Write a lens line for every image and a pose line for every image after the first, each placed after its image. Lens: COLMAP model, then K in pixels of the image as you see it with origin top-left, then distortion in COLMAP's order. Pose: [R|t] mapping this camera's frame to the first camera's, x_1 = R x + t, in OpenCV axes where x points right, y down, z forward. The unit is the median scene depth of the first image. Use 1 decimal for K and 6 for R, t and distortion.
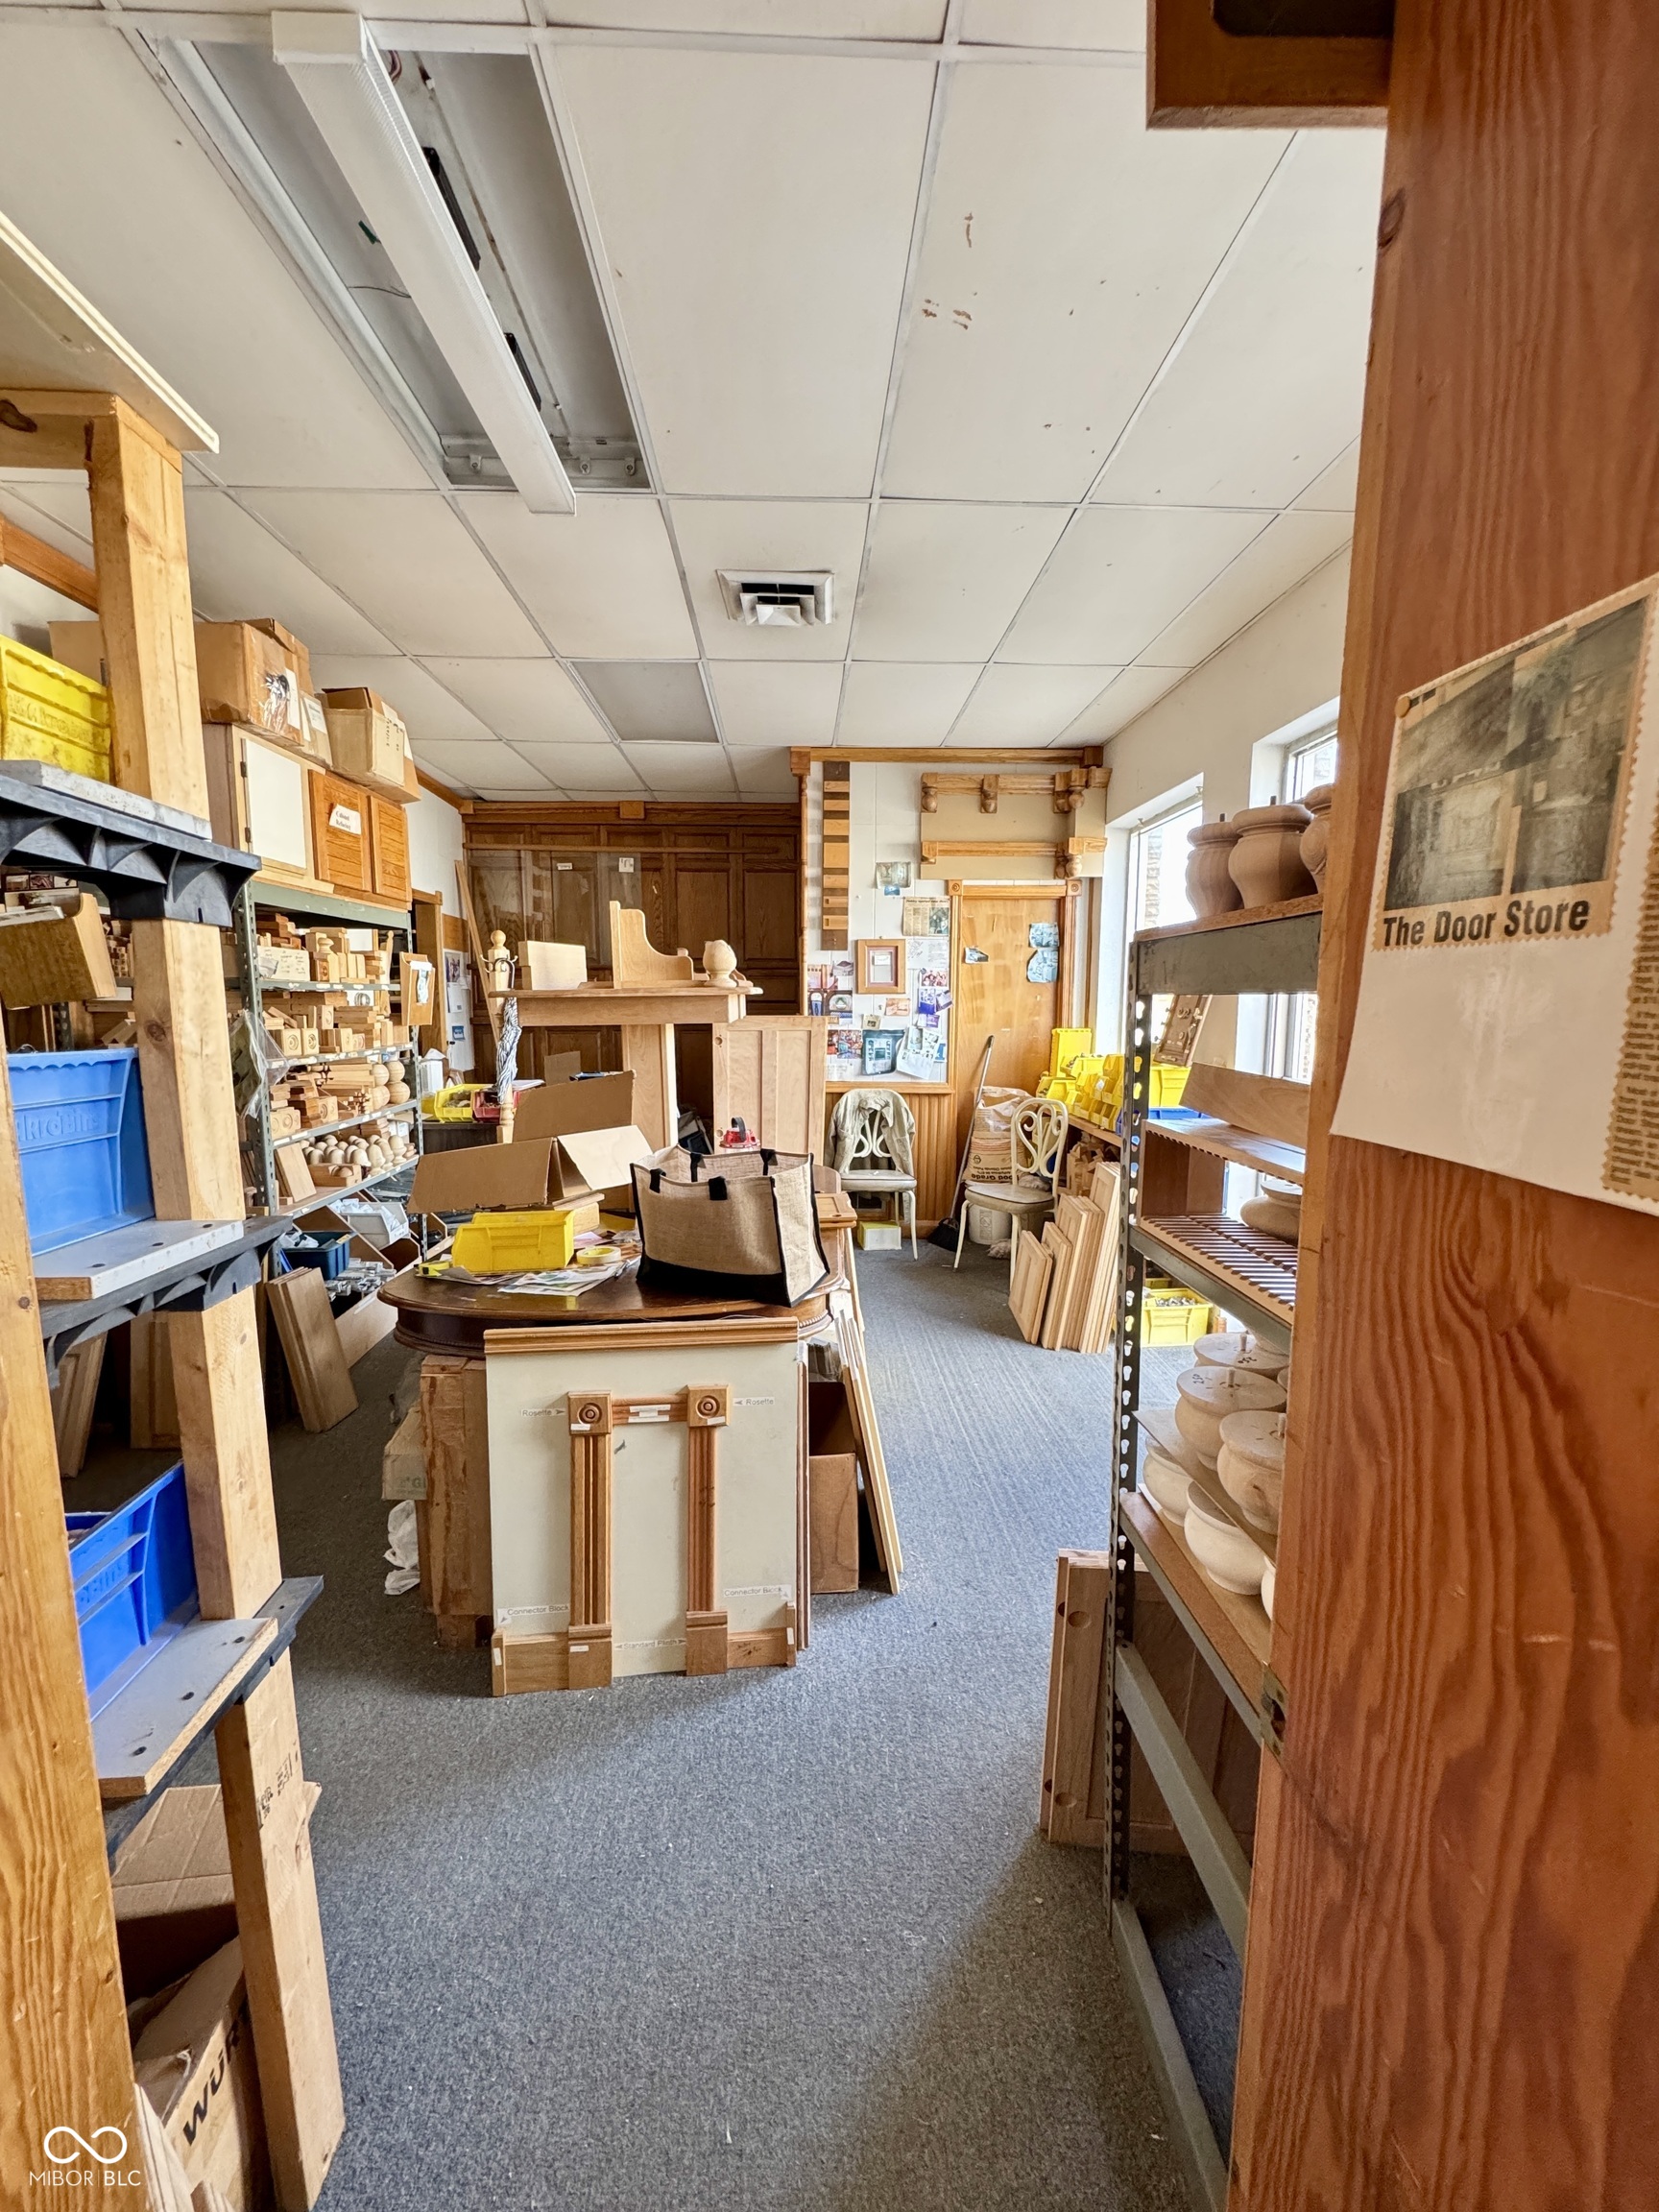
lens RADIAL K [[892.0, 0, 829.5], [0, 892.0, 1106.0], [0, 0, 1]] dist [-0.000750, -0.000027]
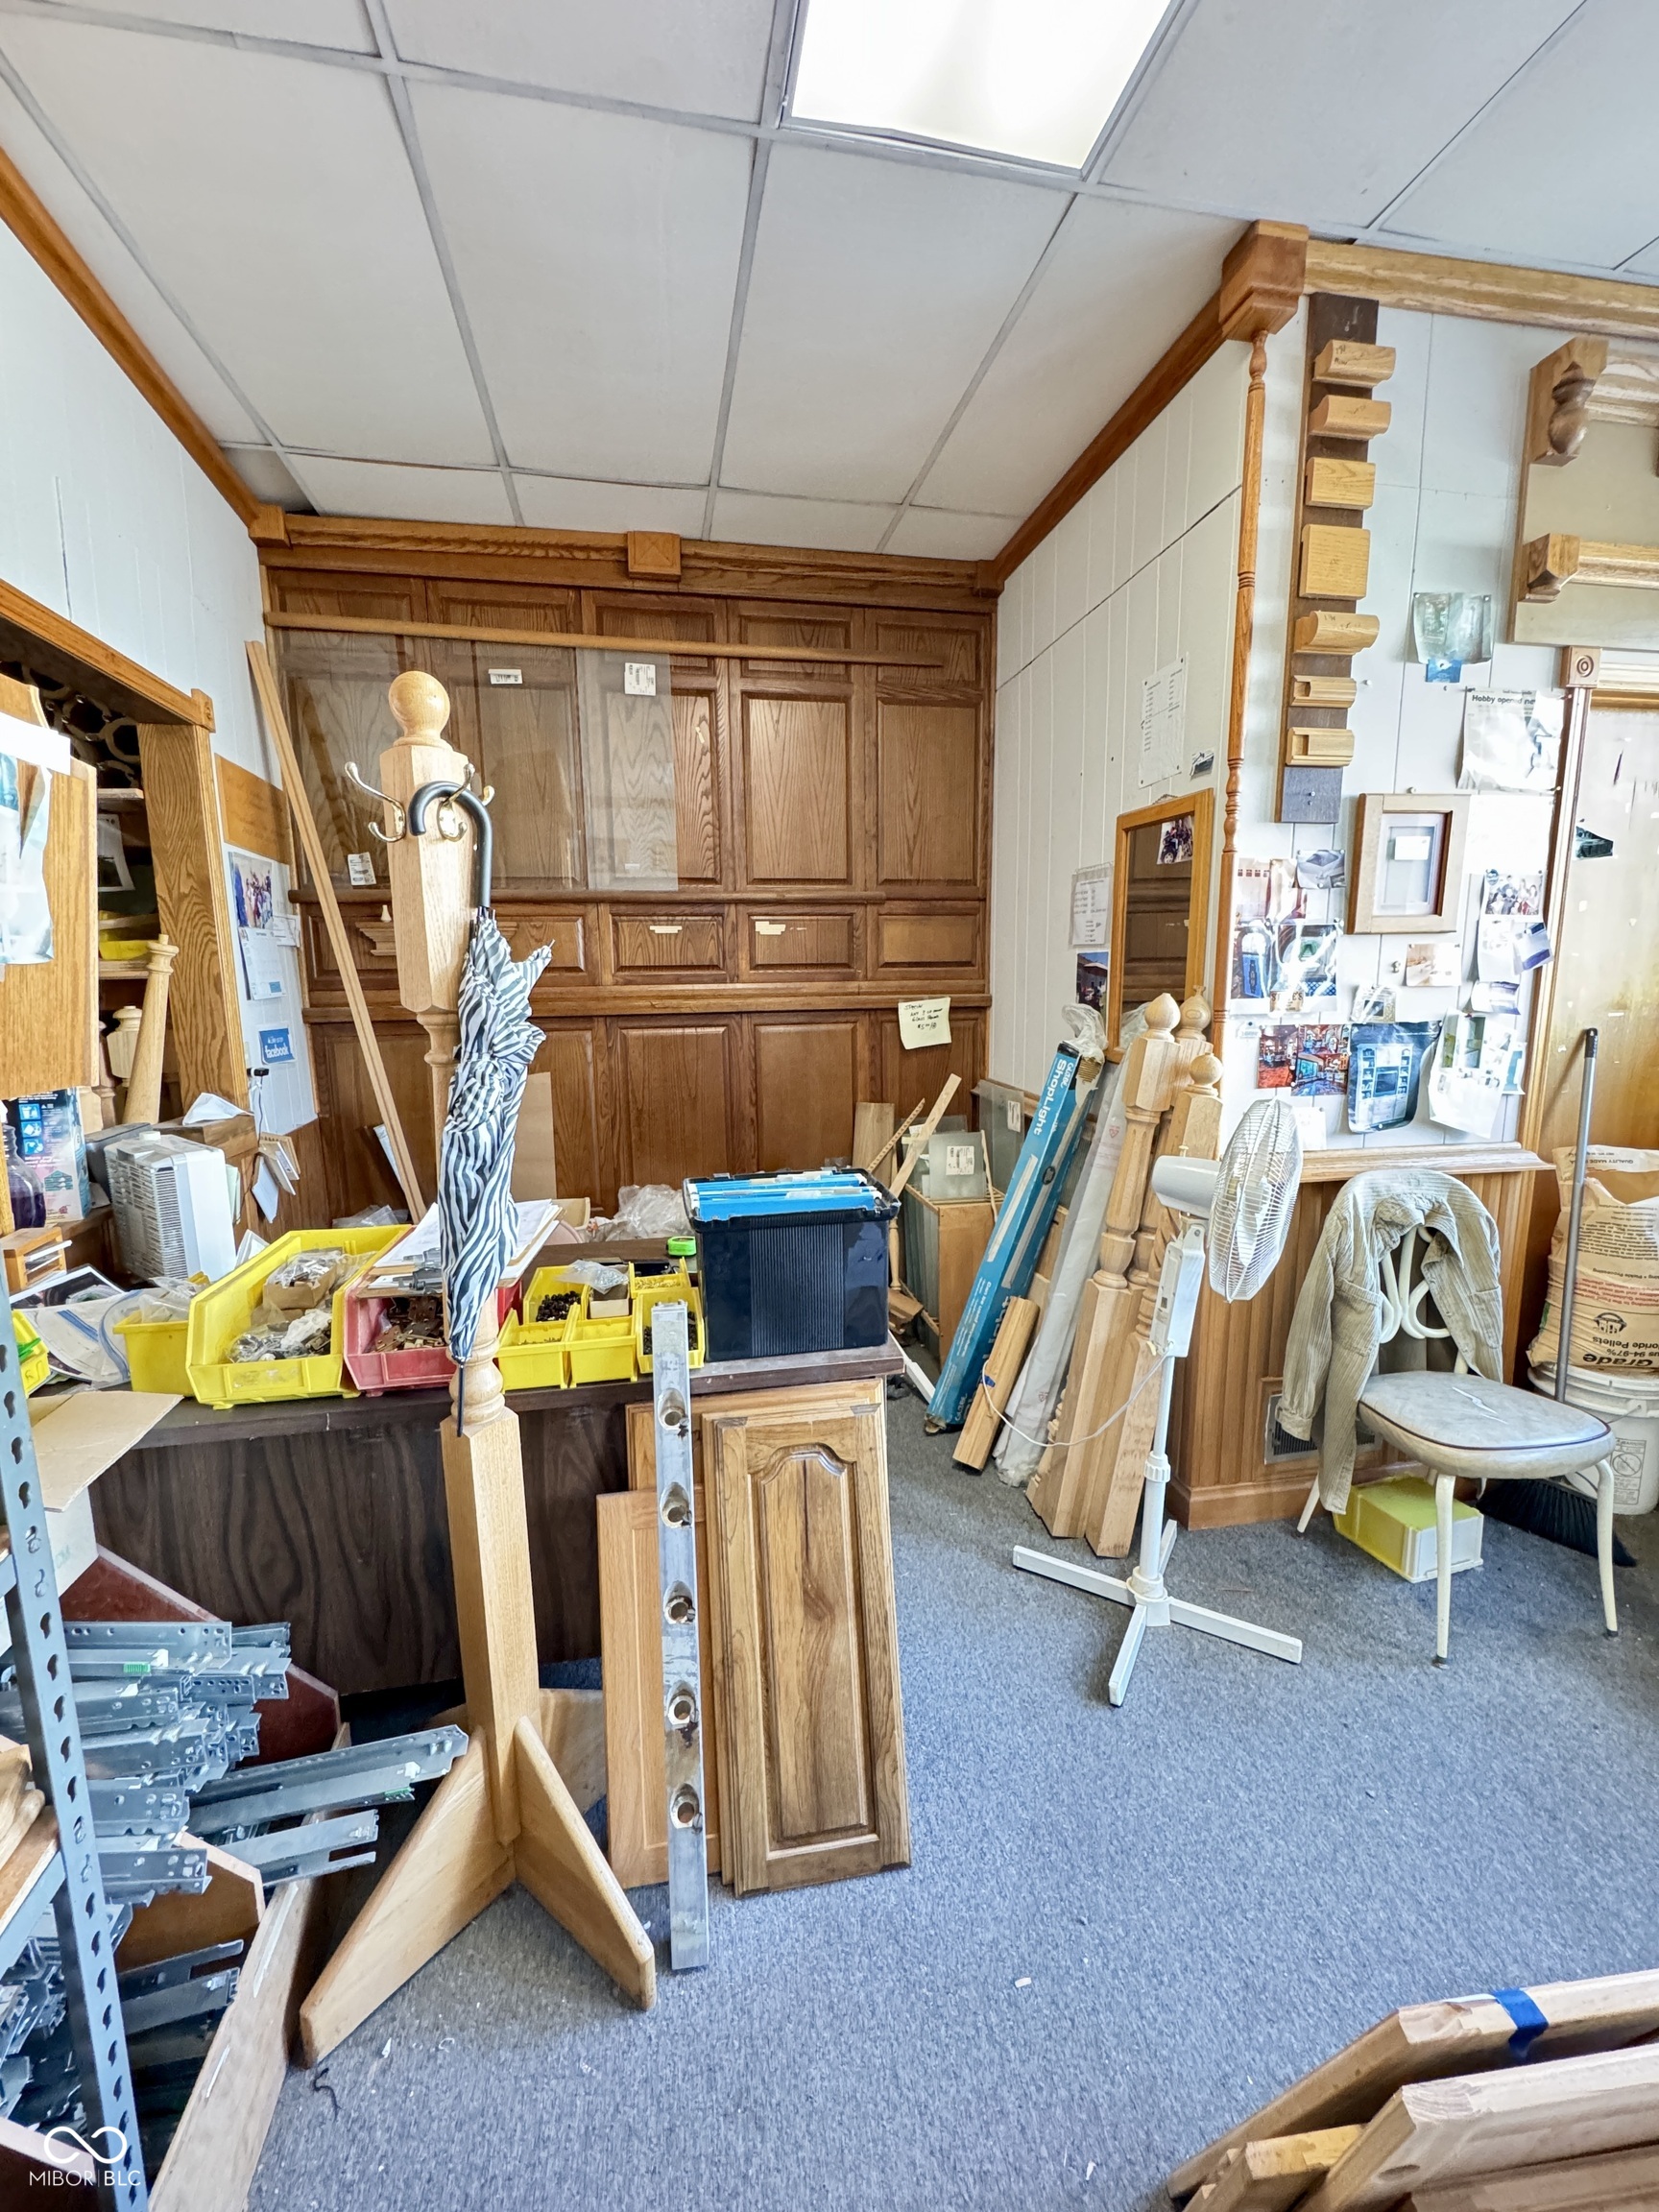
lens RADIAL K [[892.0, 0, 829.5], [0, 892.0, 1106.0], [0, 0, 1]] dist [-0.000750, -0.000027]
pose [[0.987833, -0.039113, 0.150520, -0.261472], [0.034382, 0.998833, 0.033905, -0.070500], [-0.151671, -0.028317, 0.988025, 0.638413]]
